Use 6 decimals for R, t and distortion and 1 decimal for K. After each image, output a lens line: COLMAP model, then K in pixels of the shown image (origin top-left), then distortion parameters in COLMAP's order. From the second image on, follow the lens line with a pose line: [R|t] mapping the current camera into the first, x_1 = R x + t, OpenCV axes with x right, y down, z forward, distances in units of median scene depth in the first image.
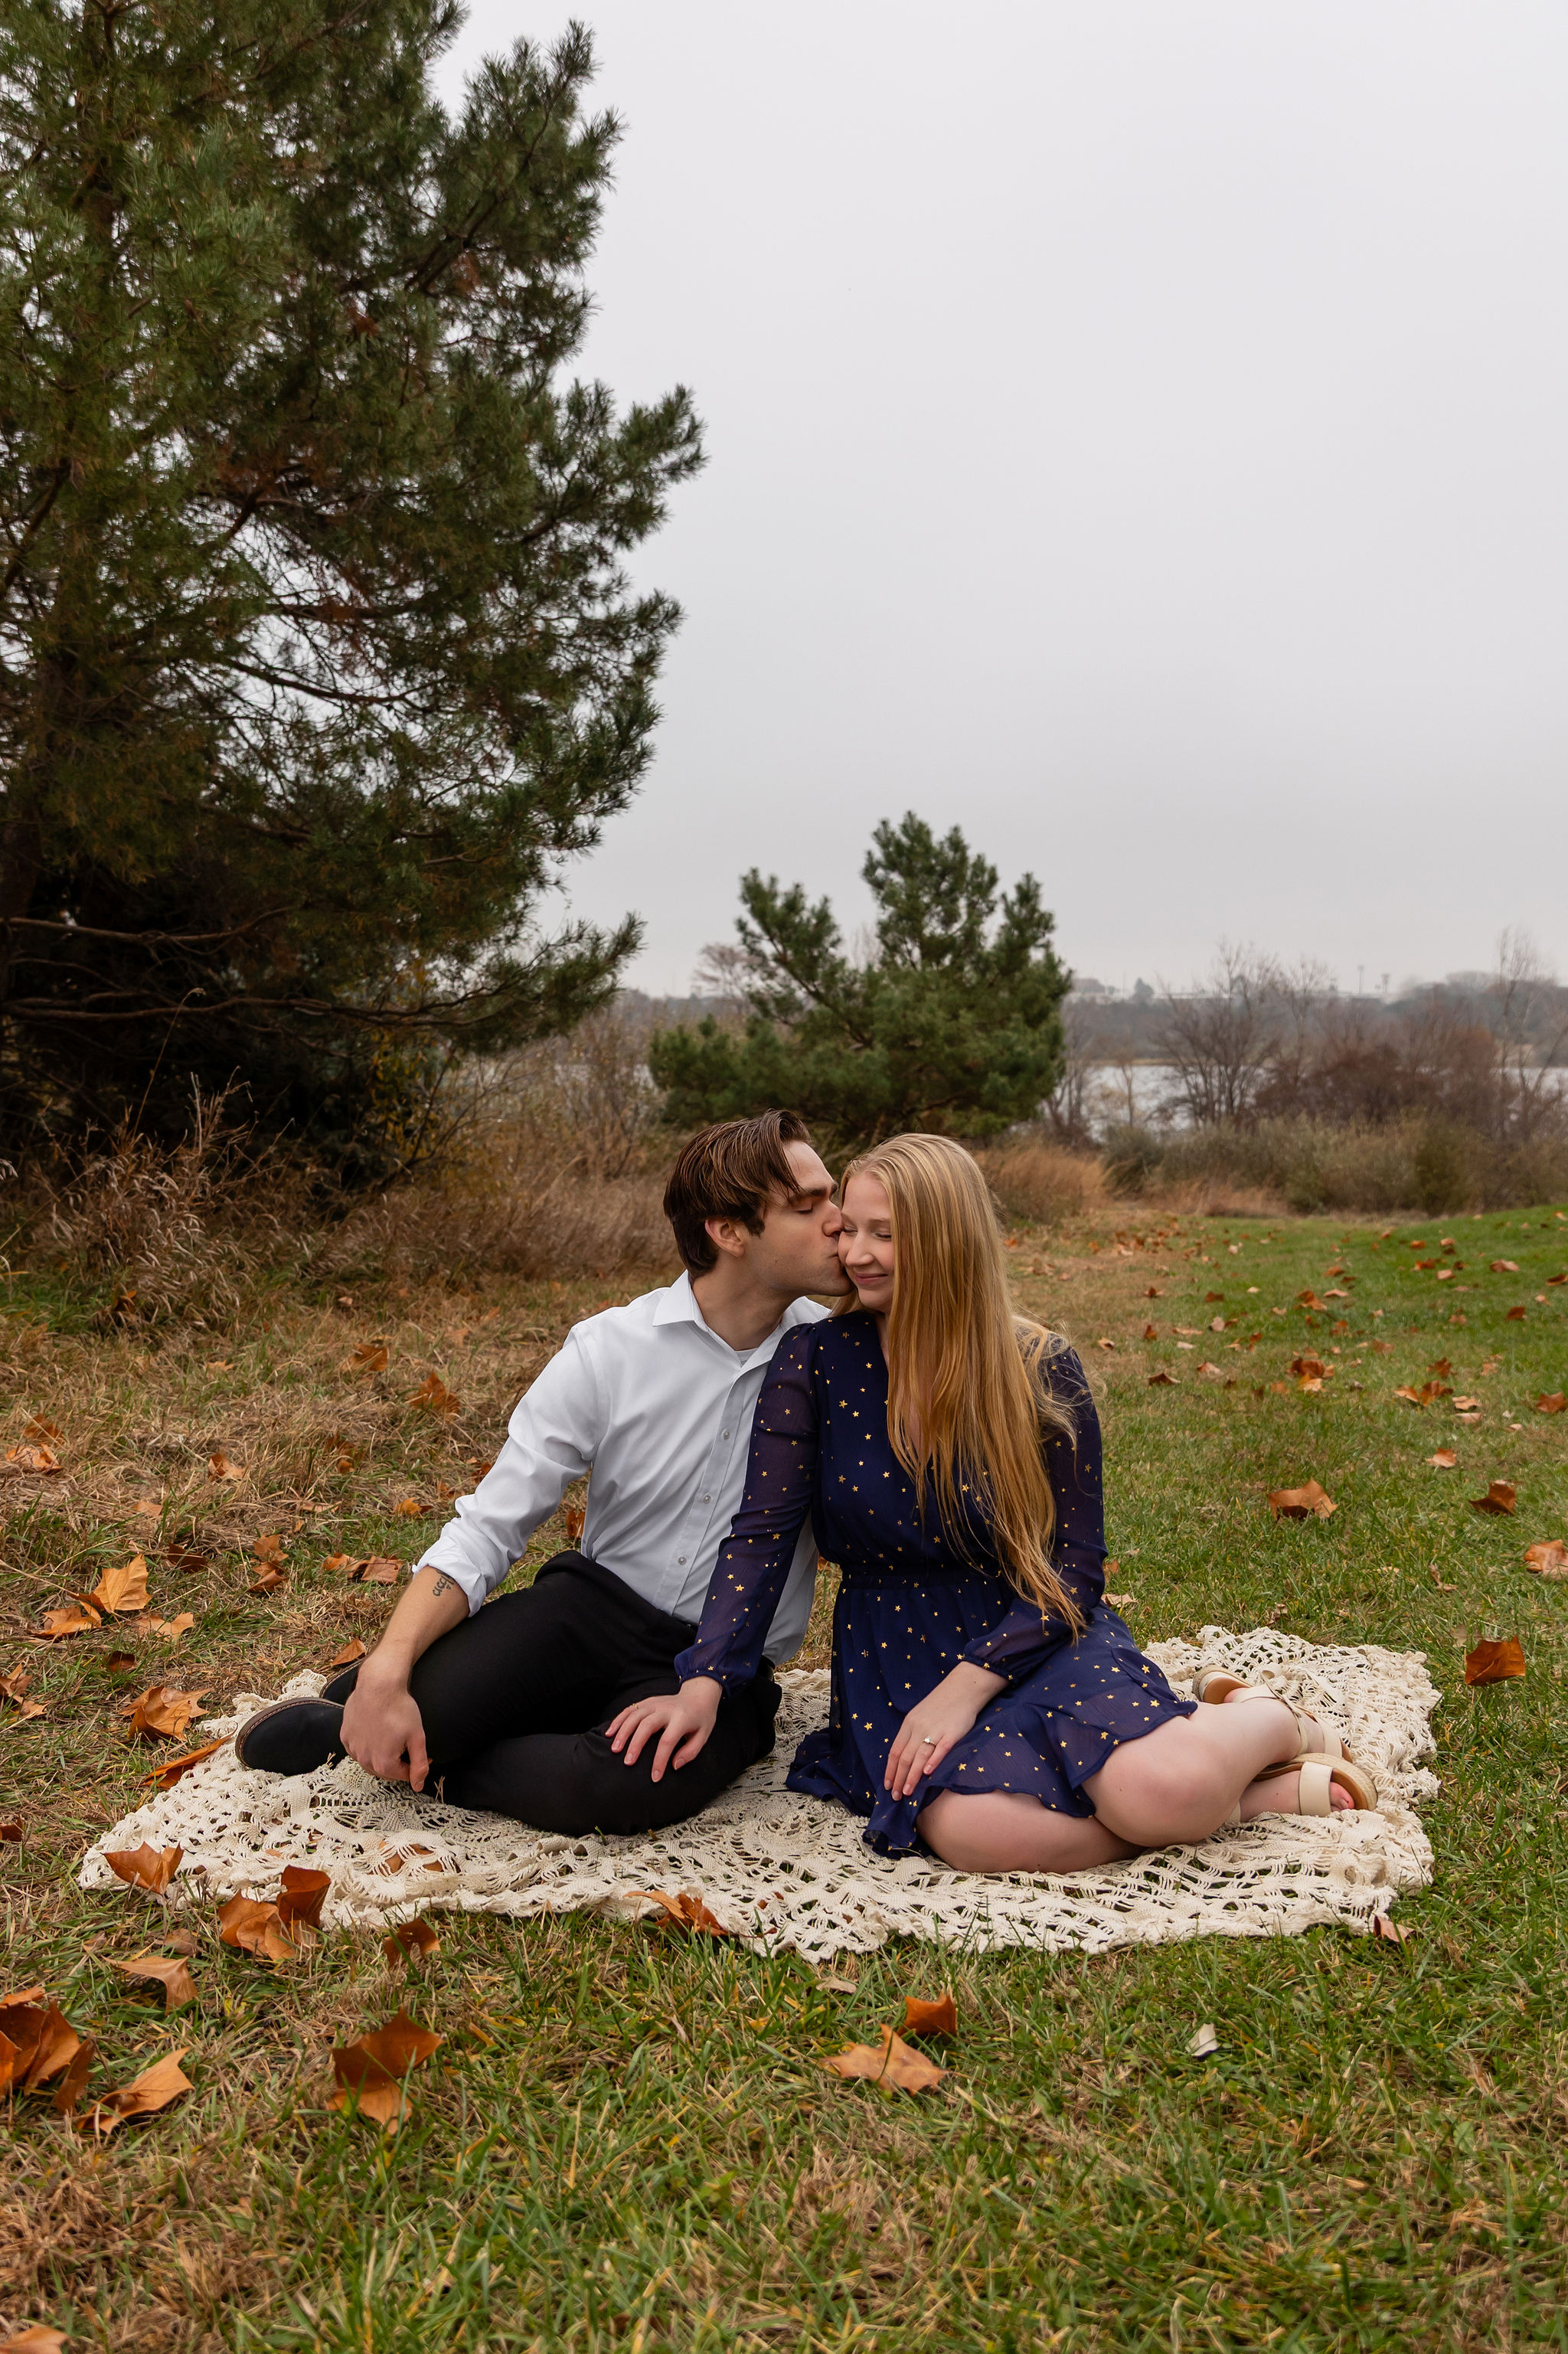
lens RADIAL K [[1547.6, 0, 697.1], [0, 1547.6, 1281.2], [0, 0, 1]] dist [-0.000642, -0.001903]
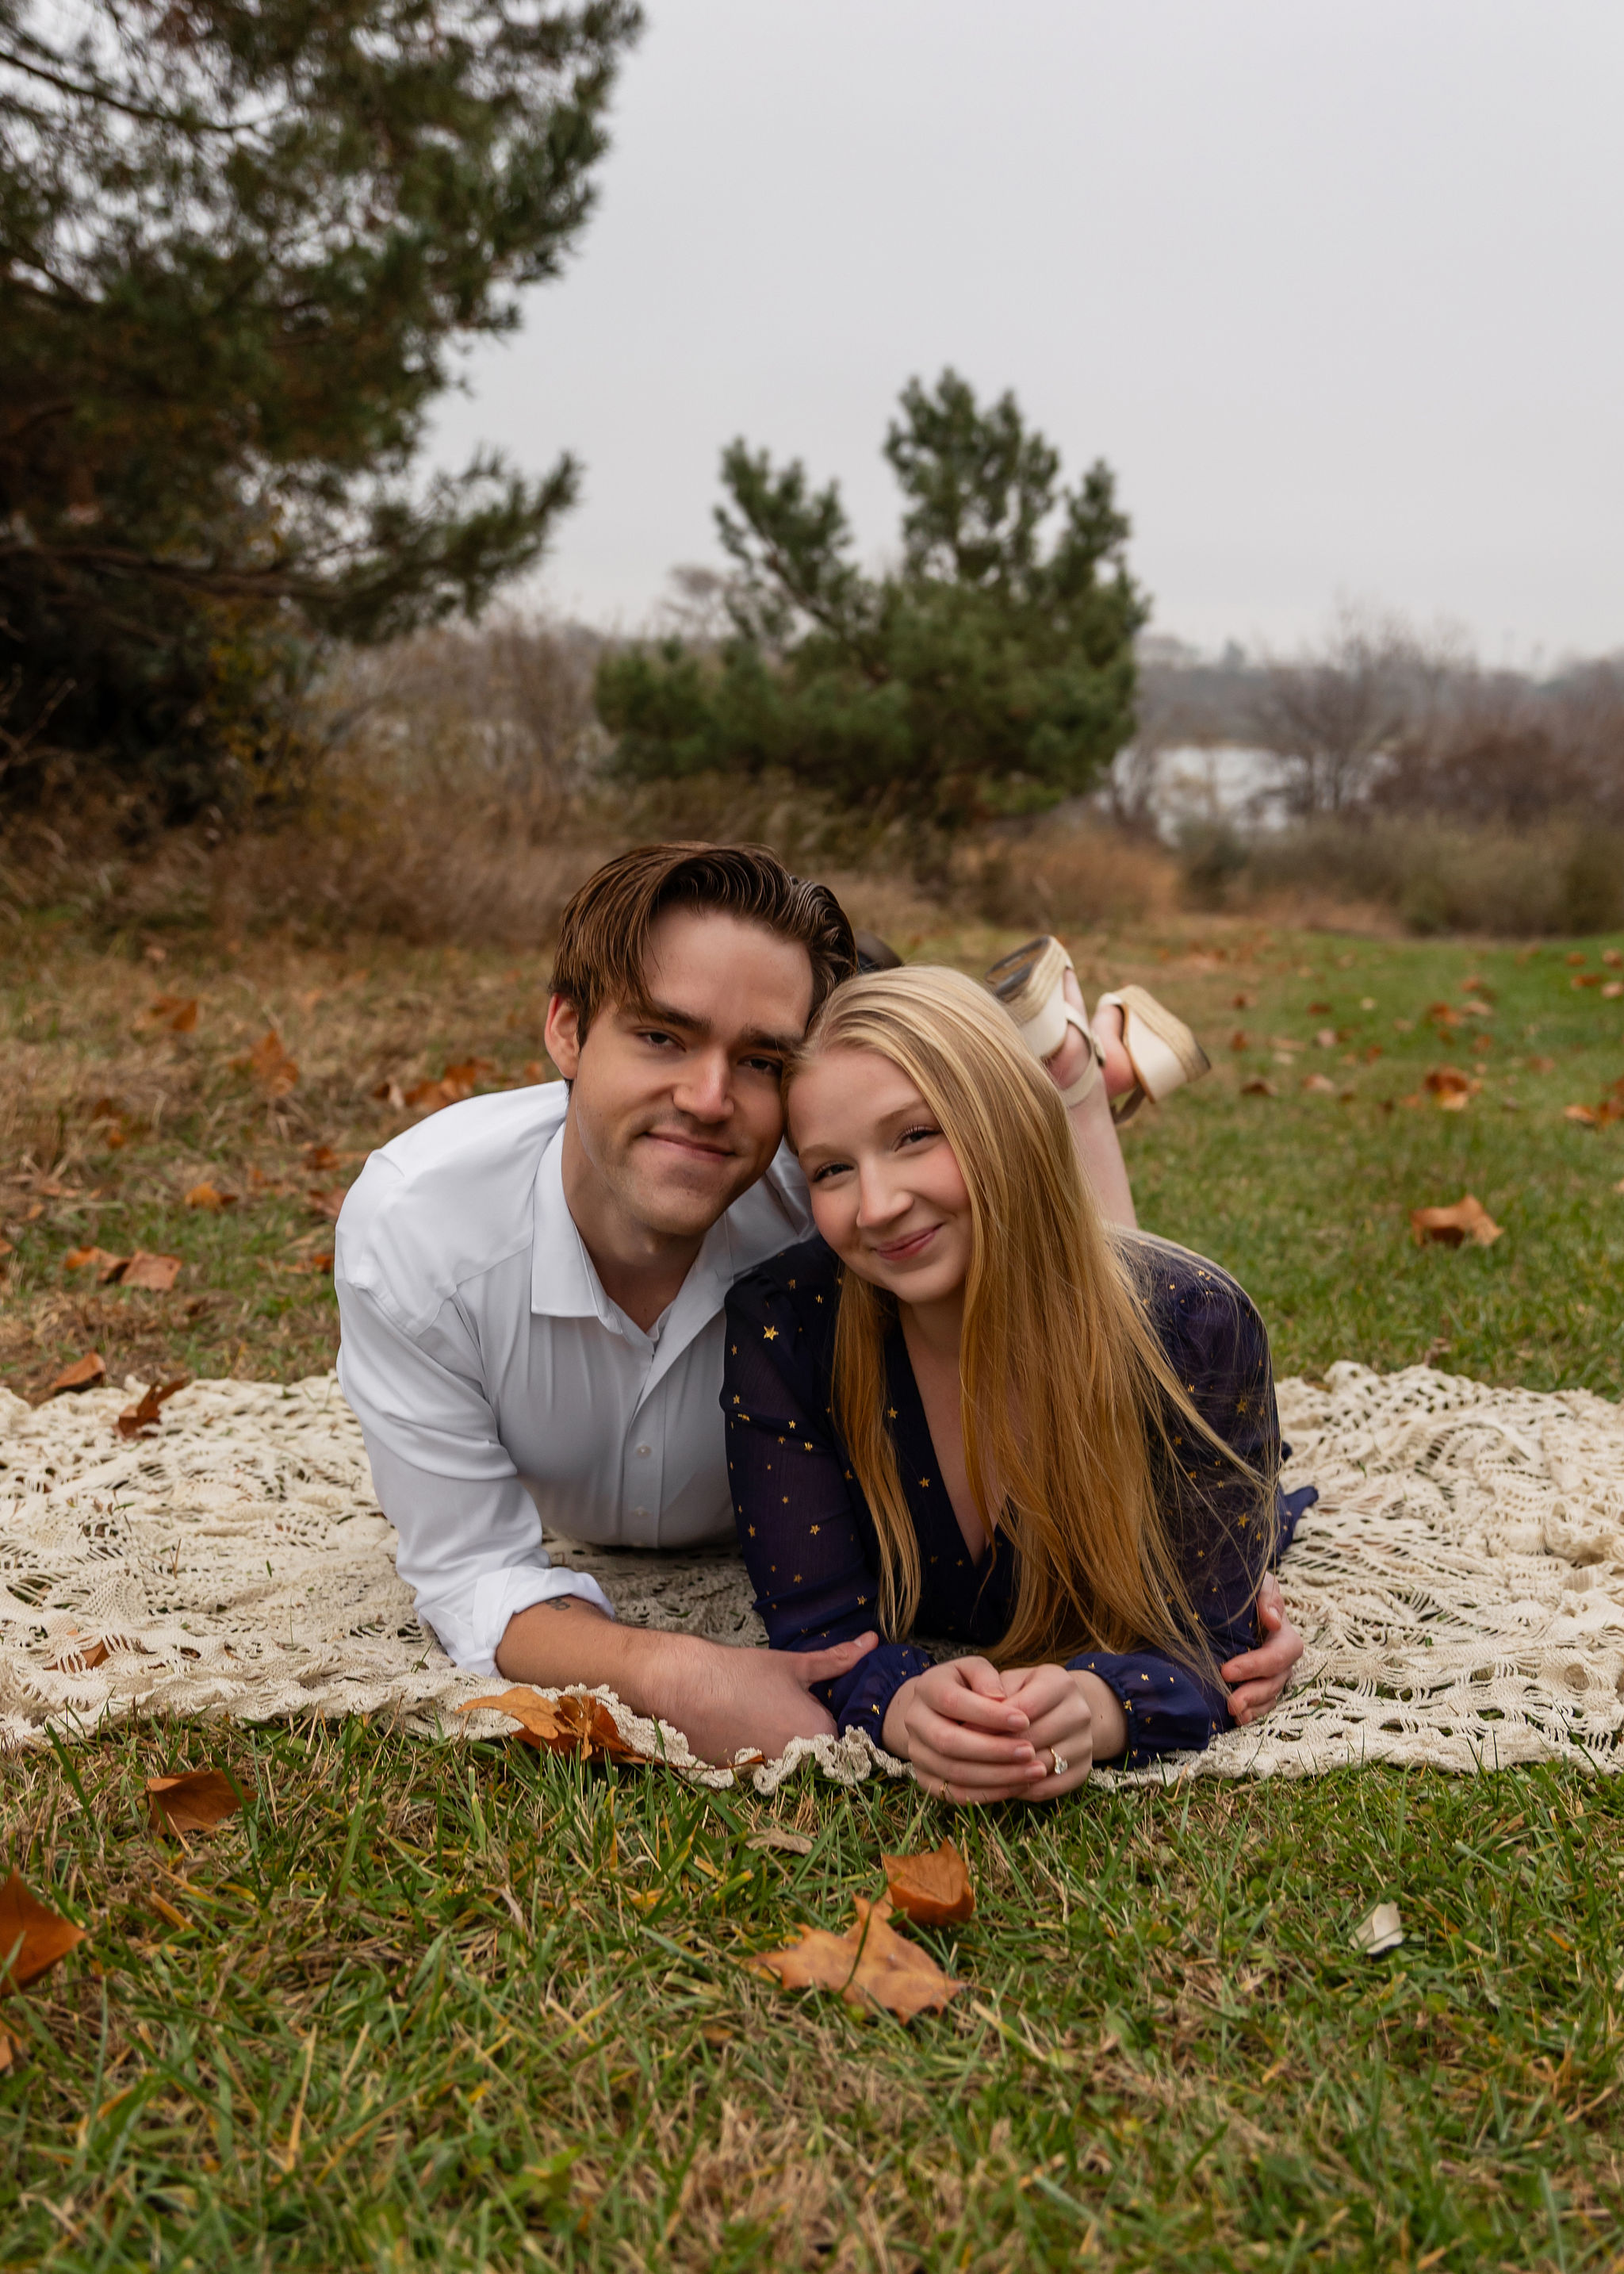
lens RADIAL K [[1964.4, 0, 753.3], [0, 1964.4, 1195.3], [0, 0, 1]] dist [-0.010535, 0.001354]
pose [[0.998309, 0.024541, 0.052703, 0.019077], [-0.029428, 0.995132, 0.094050, 0.075989], [-0.050138, -0.095442, 0.994172, 0.150288]]
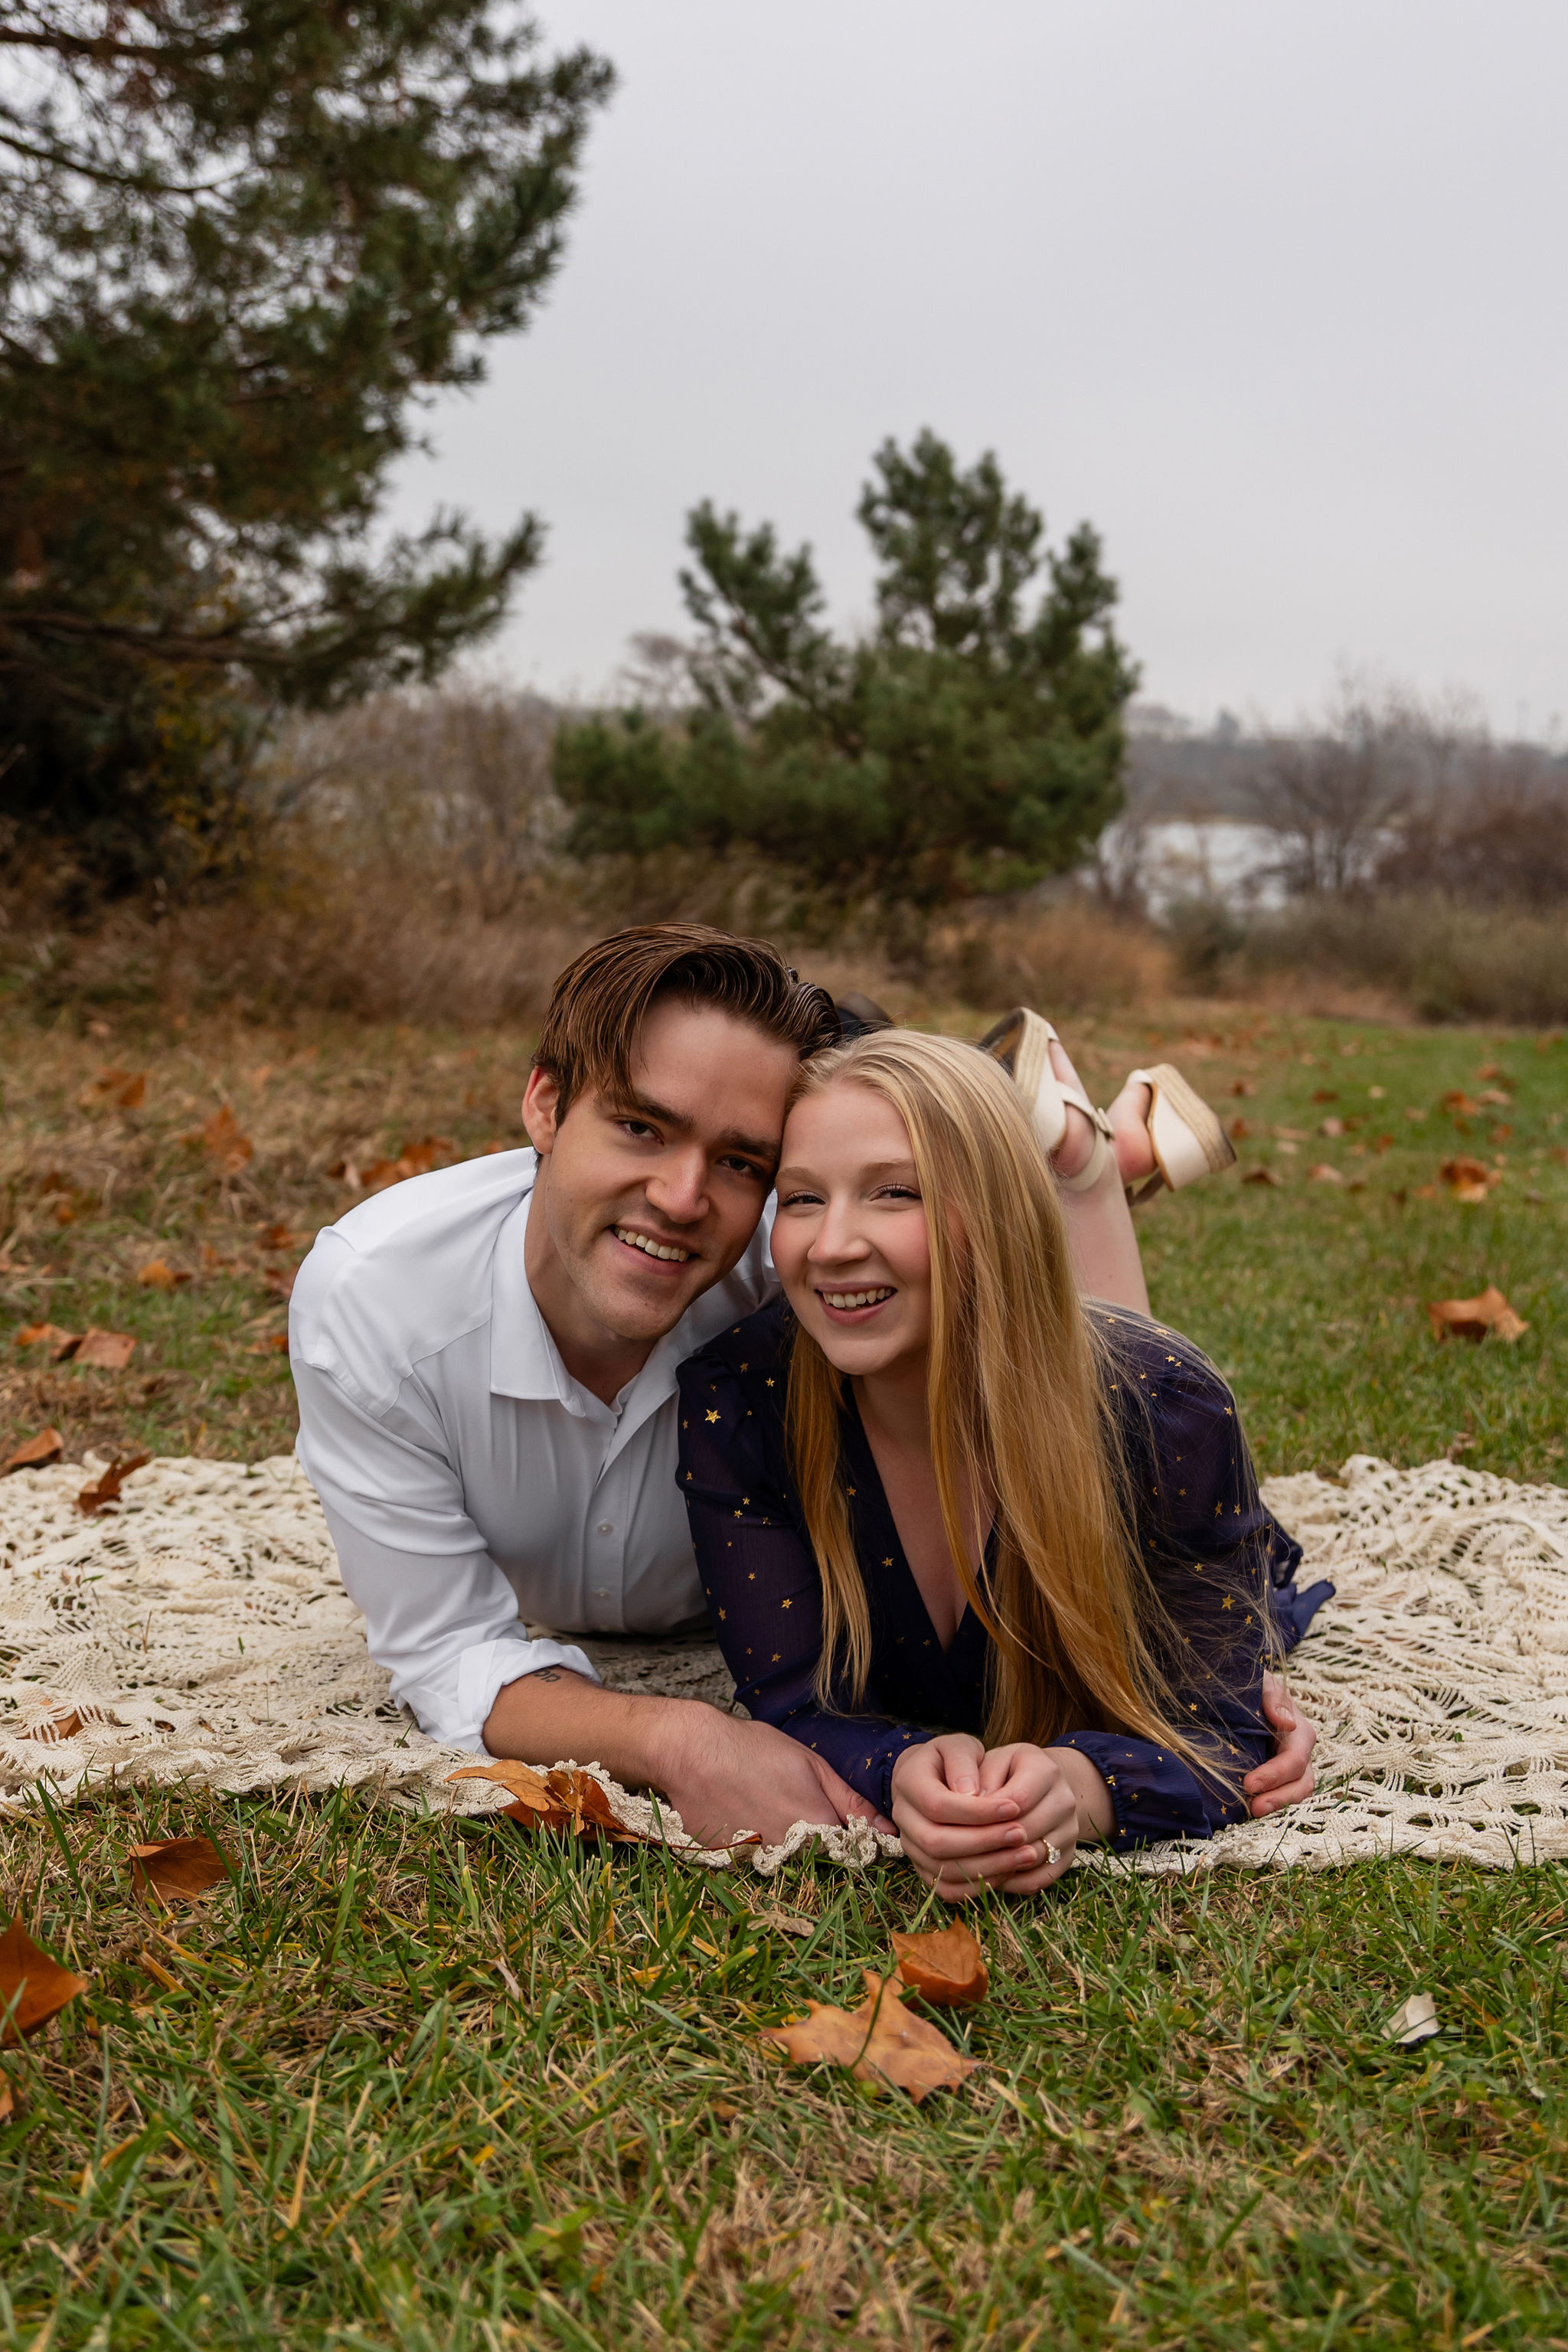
lens RADIAL K [[2099.0, 0, 645.0], [0, 2099.0, 1179.4], [0, 0, 1]] dist [-0.006719, -0.009991]
pose [[0.999200, 0.035173, 0.019055, 0.007657], [-0.035907, 0.998567, 0.039679, 0.084688], [-0.017632, -0.040331, 0.999031, 0.127621]]
